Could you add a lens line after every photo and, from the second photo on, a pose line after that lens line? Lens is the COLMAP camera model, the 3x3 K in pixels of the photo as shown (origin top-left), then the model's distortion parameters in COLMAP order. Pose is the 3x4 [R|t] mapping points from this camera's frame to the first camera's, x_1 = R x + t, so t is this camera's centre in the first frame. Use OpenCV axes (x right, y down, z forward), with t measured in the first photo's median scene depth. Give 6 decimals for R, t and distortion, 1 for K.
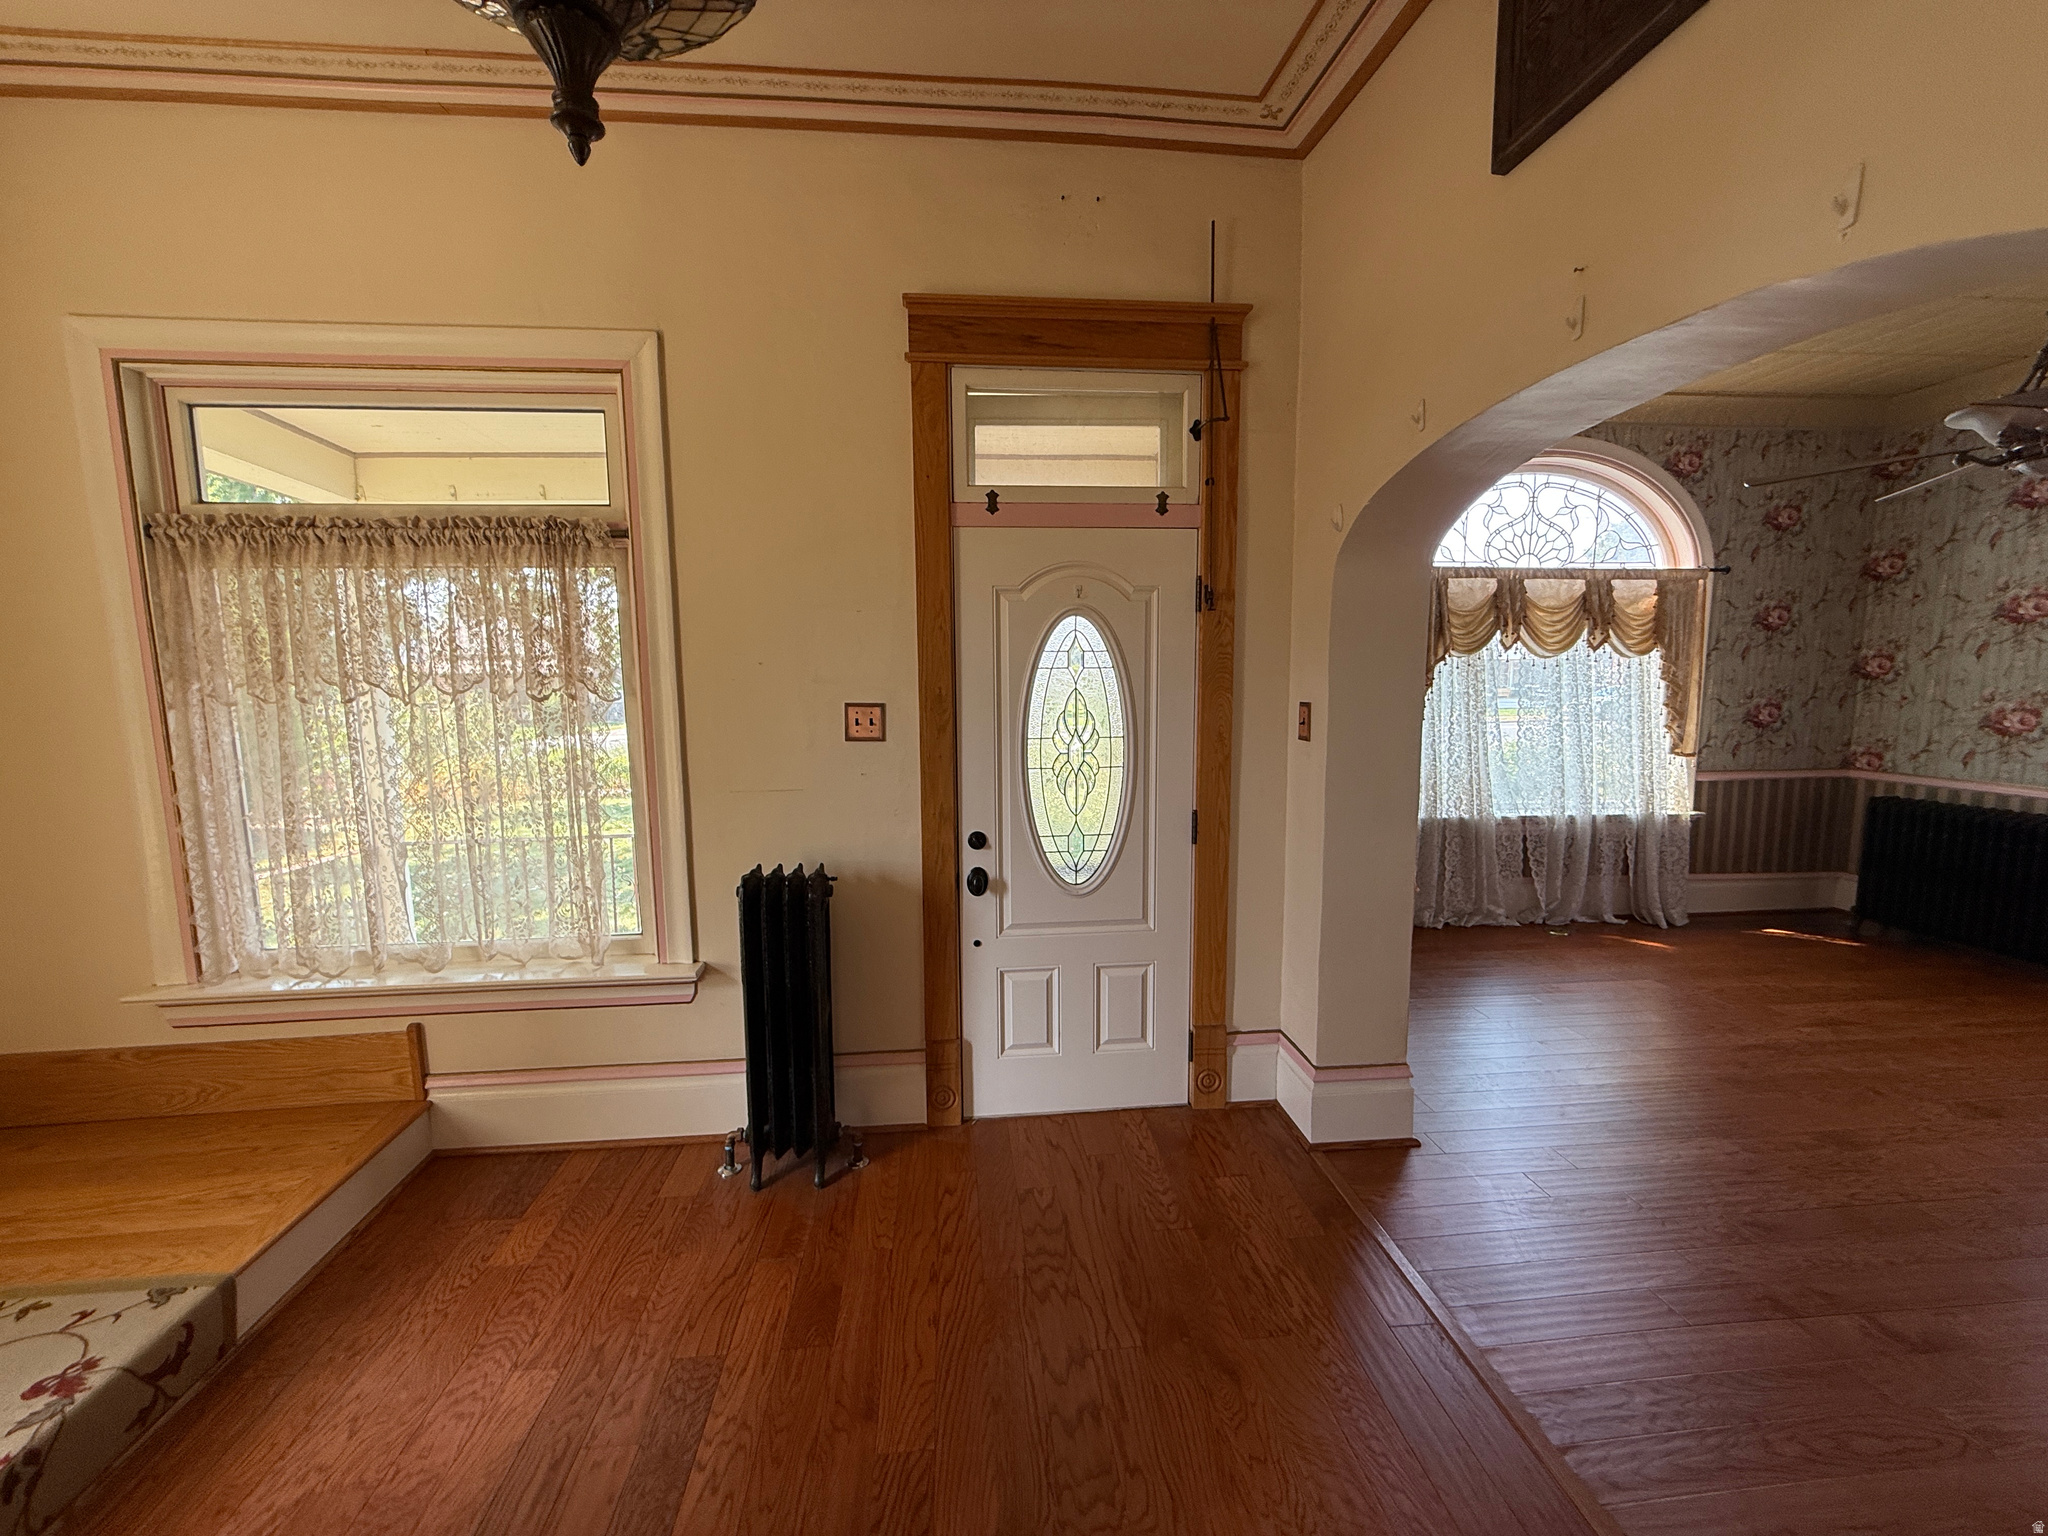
lens RADIAL K [[819.9, 0, 1017.5], [0, 819.9, 766.3], [0, 0, 1]] dist [-0.000789, 0.000498]
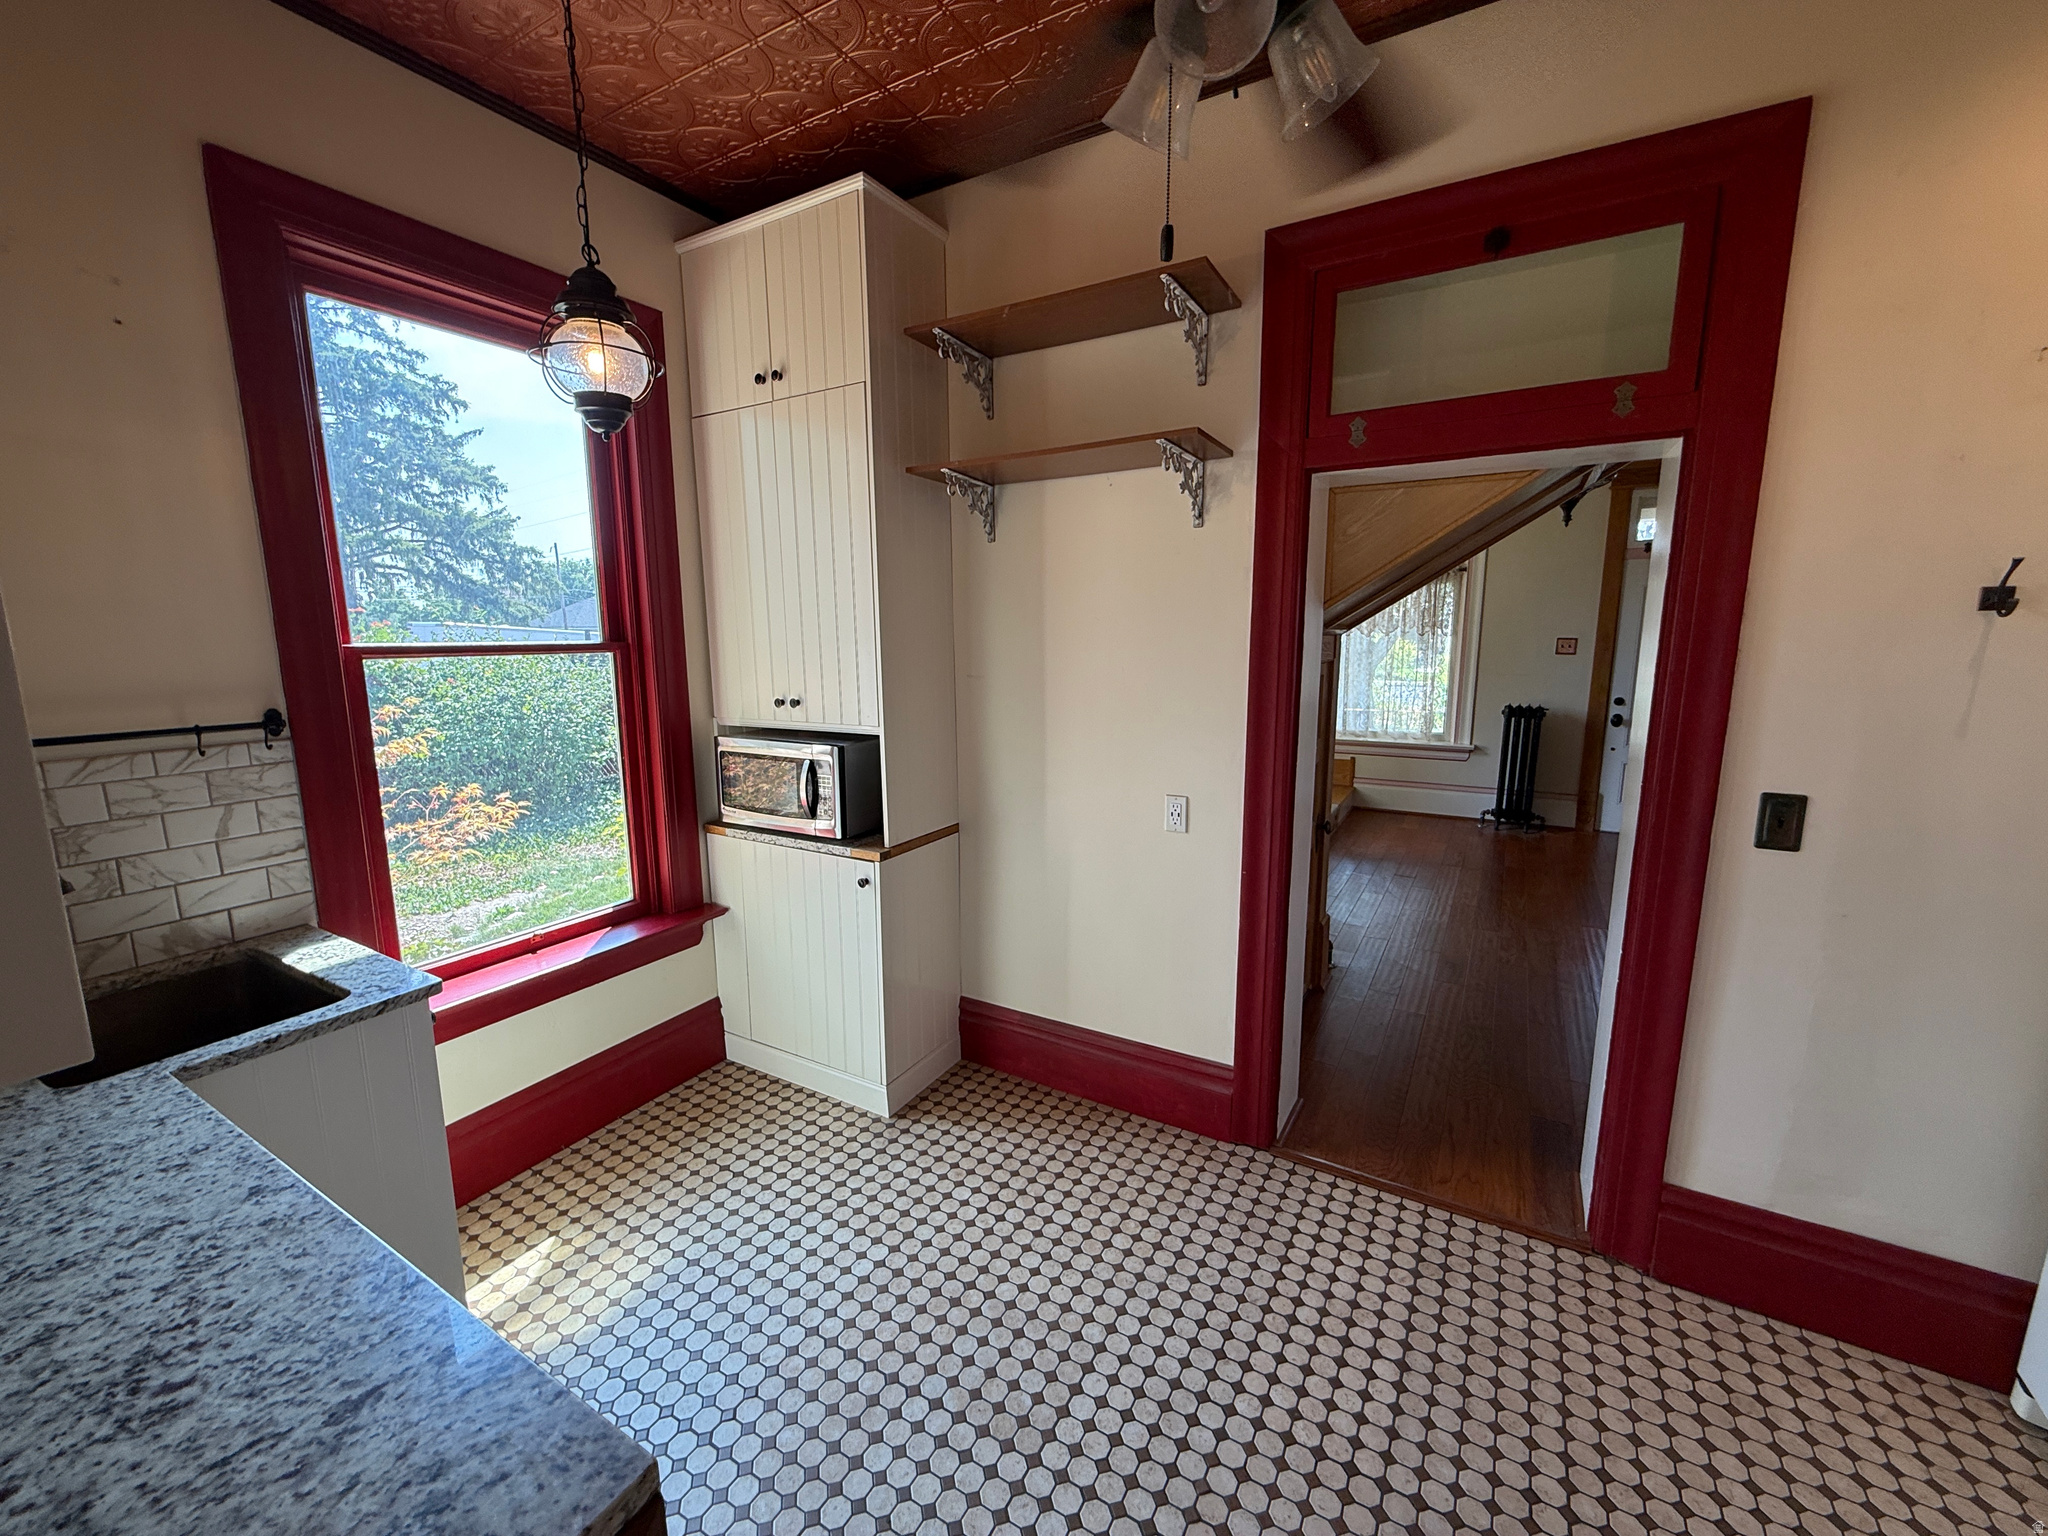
lens RADIAL K [[819.9, 0, 1009.2], [0, 819.9, 777.9], [0, 0, 1]] dist [-0.000789, 0.000498]
pose [[0.802283, 0.102666, -0.588049, -0.048634], [-0.061812, 0.994092, 0.089225, 0.202648], [0.593735, -0.035235, 0.803889, -1.781182]]
